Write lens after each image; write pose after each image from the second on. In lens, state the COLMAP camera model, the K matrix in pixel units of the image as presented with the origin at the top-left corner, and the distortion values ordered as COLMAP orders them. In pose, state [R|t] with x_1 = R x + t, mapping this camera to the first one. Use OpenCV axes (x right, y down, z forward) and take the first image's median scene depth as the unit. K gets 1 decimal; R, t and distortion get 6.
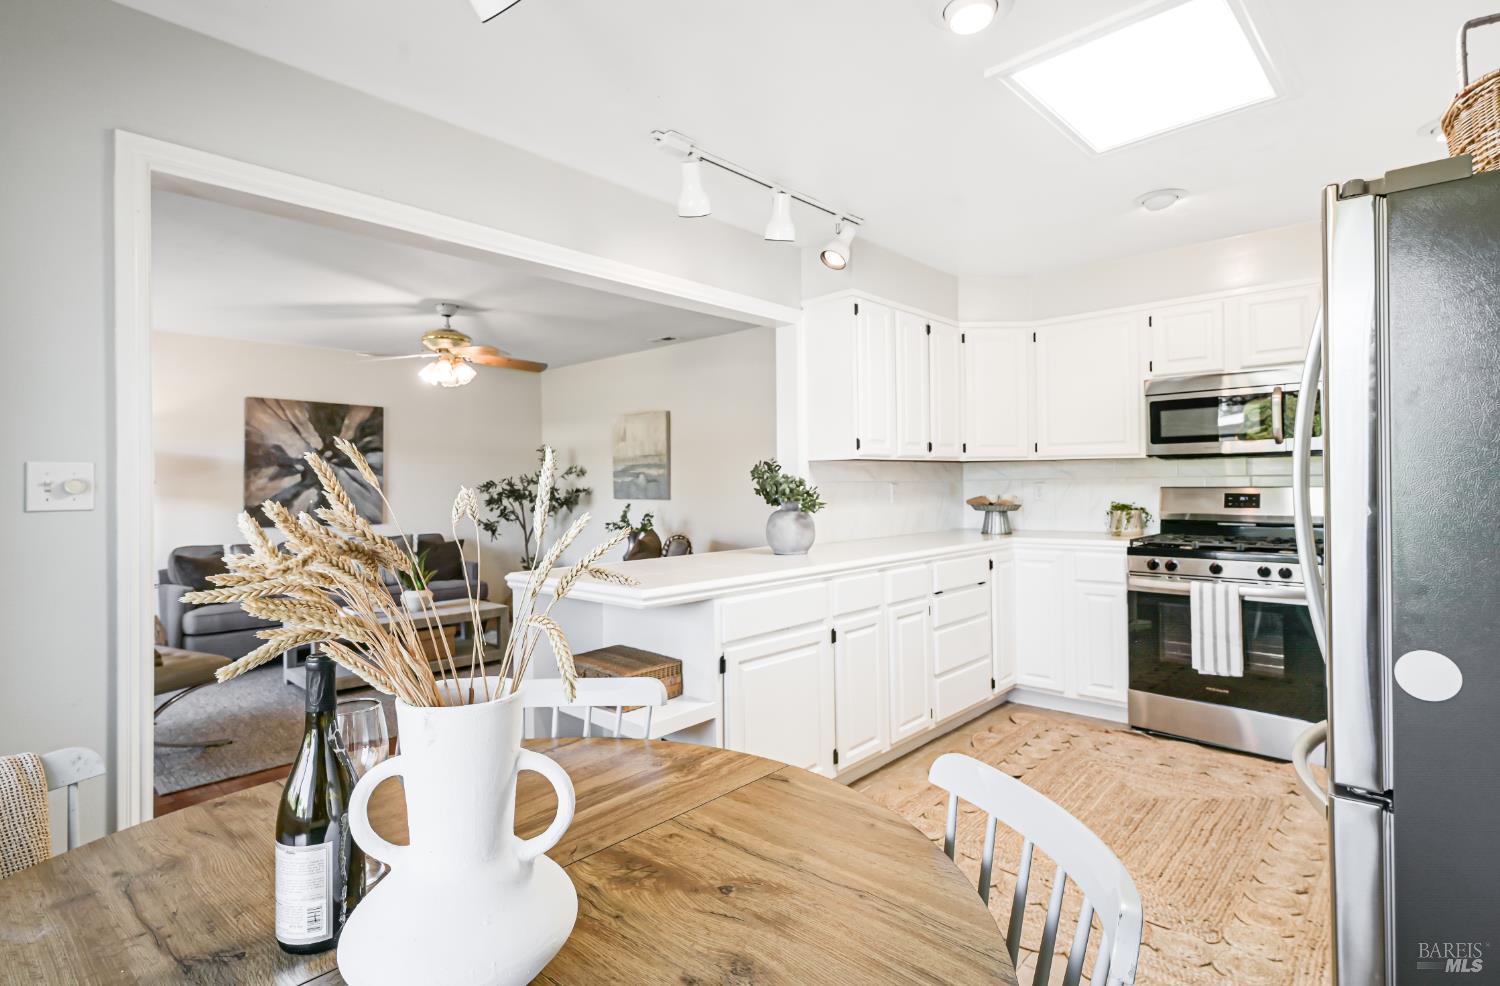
lens RADIAL K [[750.9, 0, 758.5], [0, 750.9, 470.8], [0, 0, 1]] dist [-0.000602, -0.000641]
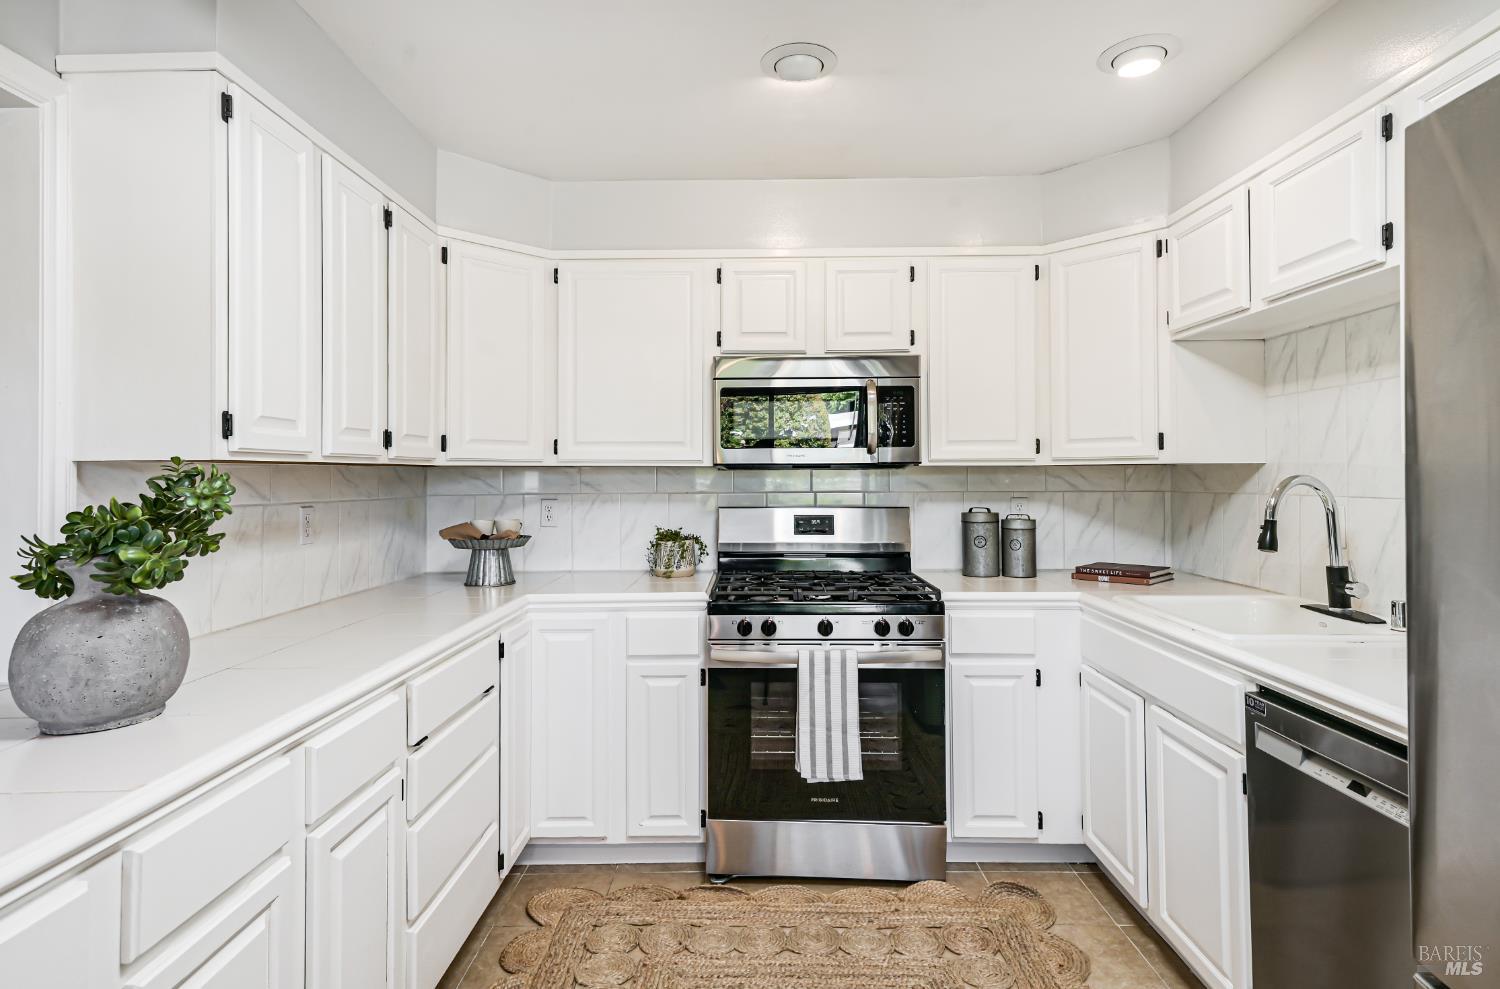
lens RADIAL K [[780.1, 0, 743.9], [0, 780.1, 467.5], [0, 0, 1]] dist [0.010882, -0.001742]
pose [[0.752167, 0.016375, 0.658769, 0.061151], [-0.014907, 0.999858, -0.007832, -0.012799], [-0.658804, -0.003929, 0.752305, 0.471677]]
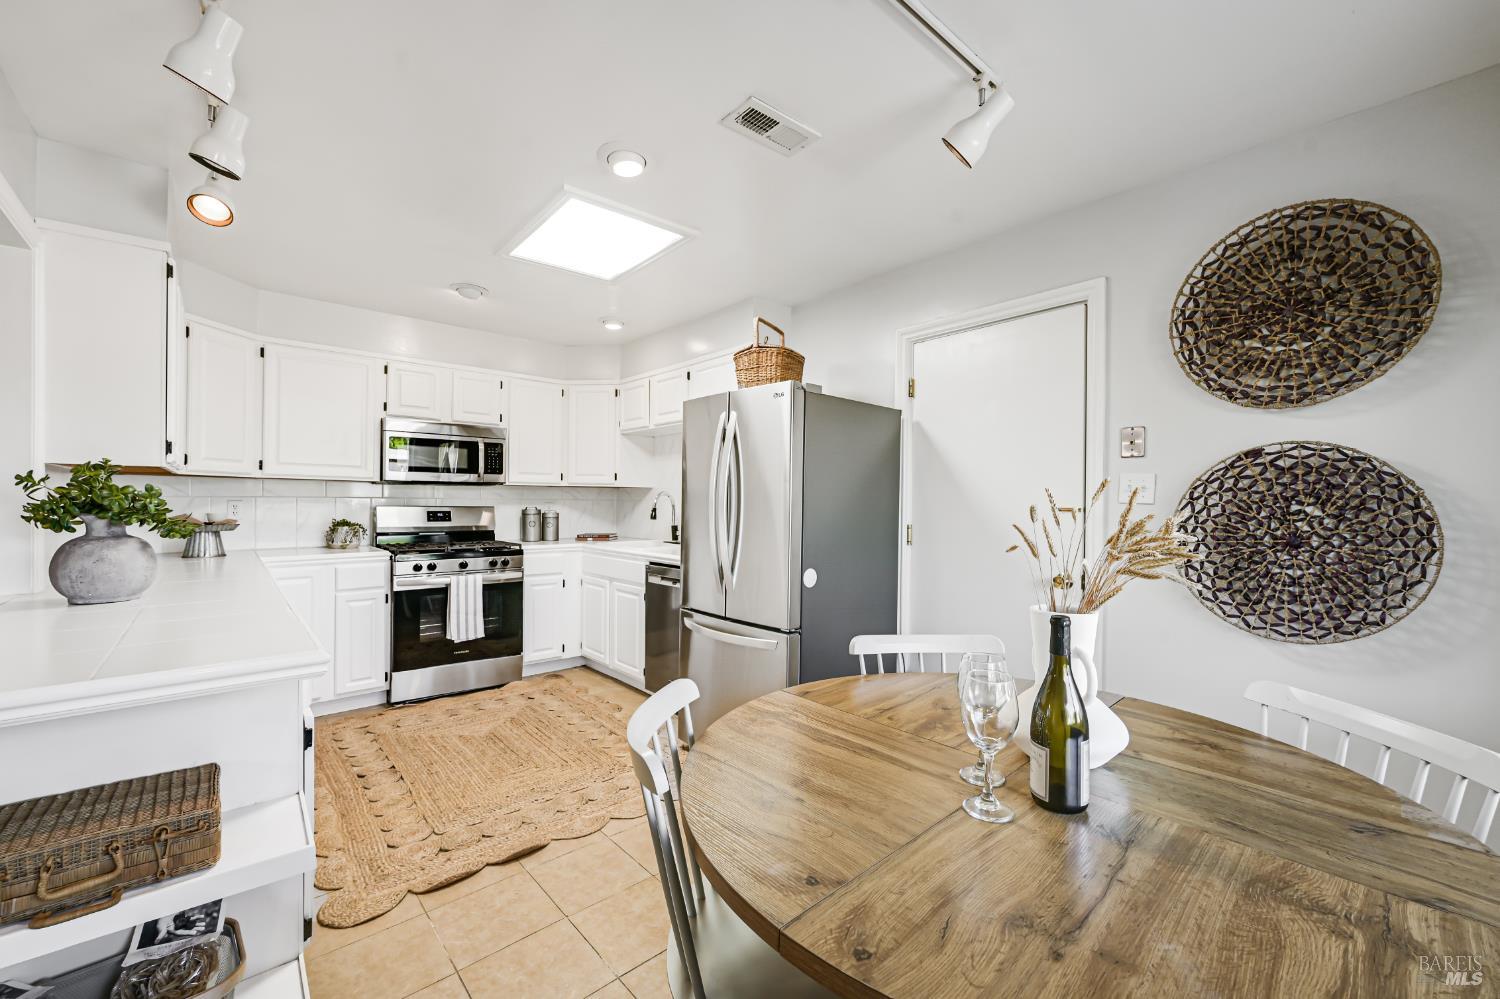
lens RADIAL K [[592.5, 0, 757.2], [0, 592.5, 502.6], [0, 0, 1]] dist [0.001417, 0.000115]
pose [[0.092220, 0.011284, 0.995675, -0.412531], [-0.025840, 0.999626, -0.008936, 0.010247], [-0.995403, -0.024904, 0.092477, 0.340567]]
